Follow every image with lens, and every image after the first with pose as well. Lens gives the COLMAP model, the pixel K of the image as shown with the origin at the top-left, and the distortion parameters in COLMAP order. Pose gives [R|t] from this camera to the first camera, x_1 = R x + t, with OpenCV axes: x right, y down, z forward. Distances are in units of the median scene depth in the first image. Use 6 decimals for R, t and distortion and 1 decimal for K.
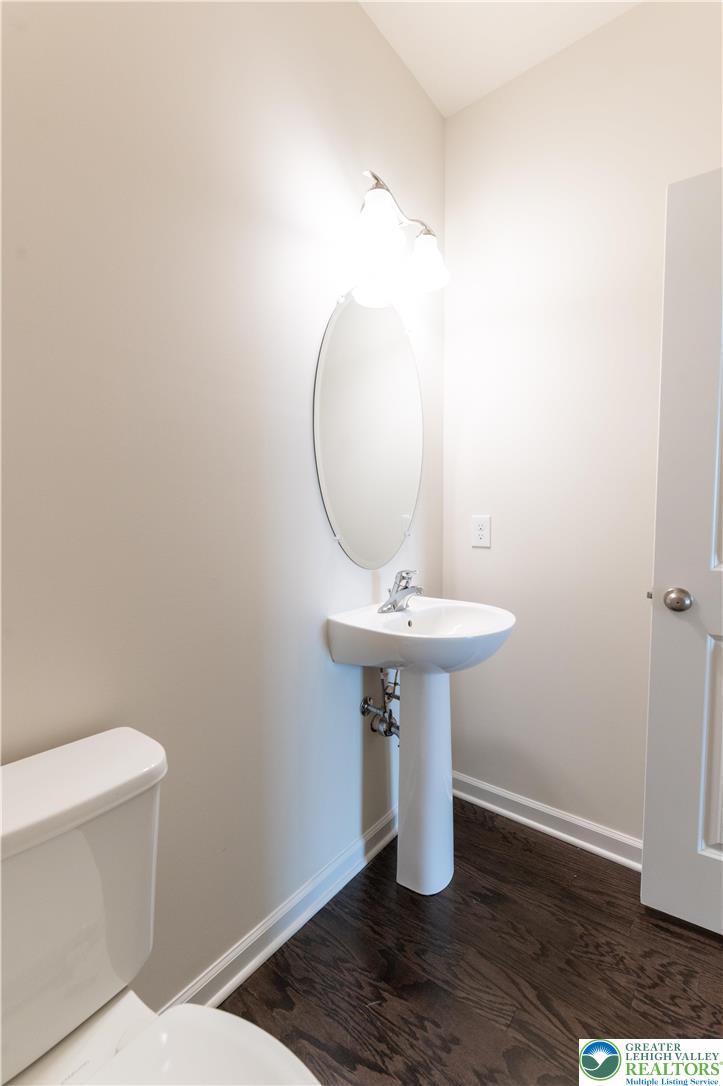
lens RADIAL K [[471.0, 0, 361.5], [0, 471.0, 543.0], [0, 0, 1]] dist [0.003774, 0.000099]
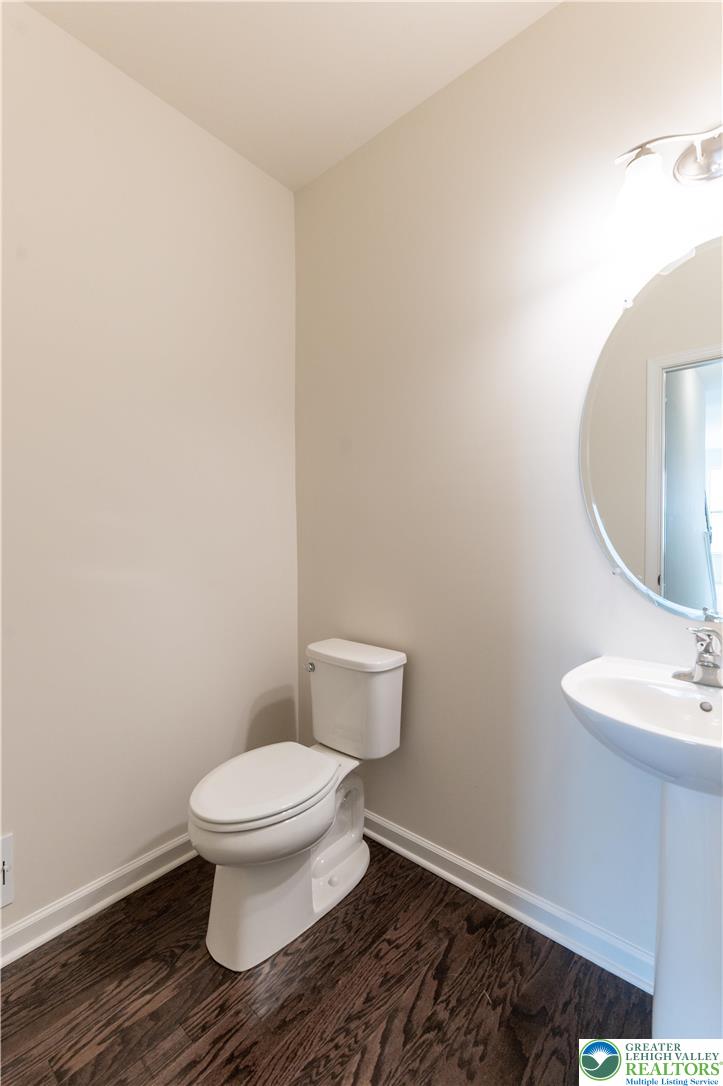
lens RADIAL K [[471.0, 0, 361.5], [0, 471.0, 543.0], [0, 0, 1]] dist [0.003774, 0.000099]
pose [[-0.040082, 0.022878, -0.998934, 1.117487], [-0.057416, 0.998033, 0.025161, -0.081120], [0.997545, 0.058364, -0.038689, 0.701434]]
